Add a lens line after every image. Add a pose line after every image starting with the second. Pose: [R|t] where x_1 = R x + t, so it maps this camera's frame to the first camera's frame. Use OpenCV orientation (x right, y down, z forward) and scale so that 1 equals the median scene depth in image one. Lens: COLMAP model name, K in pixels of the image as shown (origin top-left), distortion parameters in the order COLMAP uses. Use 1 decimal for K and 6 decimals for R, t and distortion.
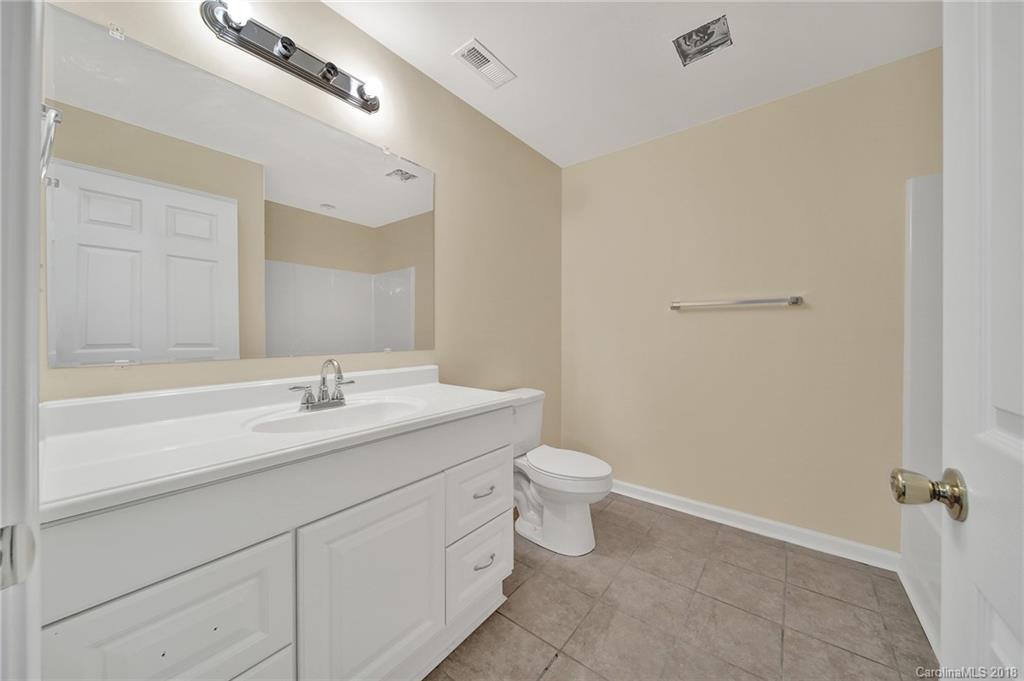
lens RADIAL K [[362.5, 0, 510.2], [0, 362.5, 340.5], [0, 0, 1]] dist [-0.000624, -0.001375]
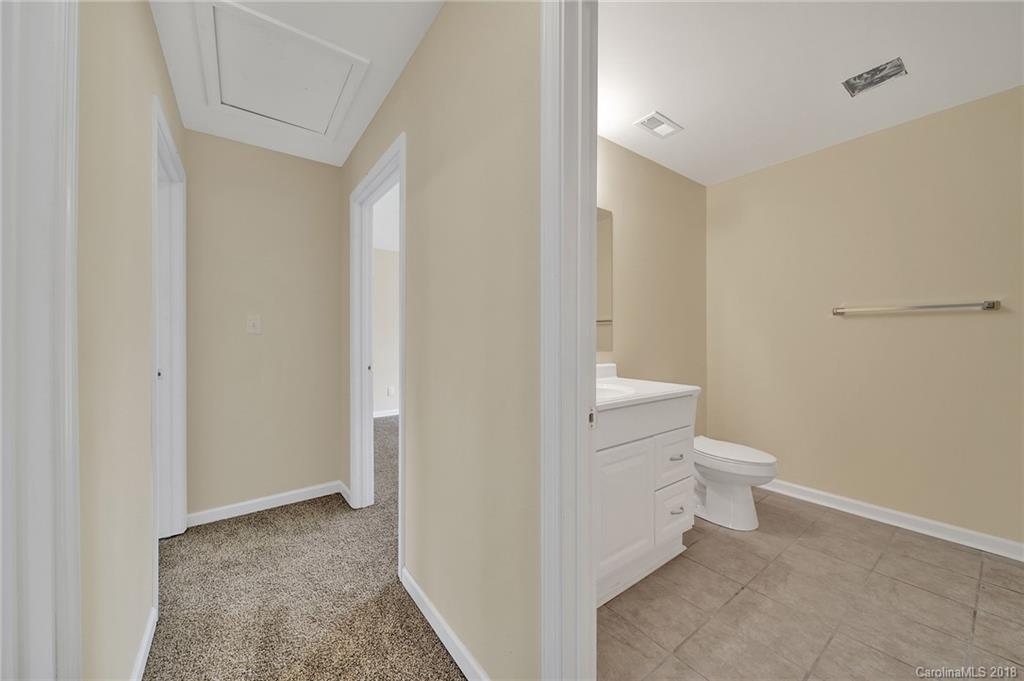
lens RADIAL K [[362.5, 0, 497.7], [0, 362.5, 338.2], [0, 0, 1]] dist [-0.000624, -0.001375]
pose [[0.958742, 0.001238, -0.284275, -0.254407], [-0.006351, 0.999834, -0.017065, 0.006254], [0.284207, 0.018166, 0.958591, -0.368623]]
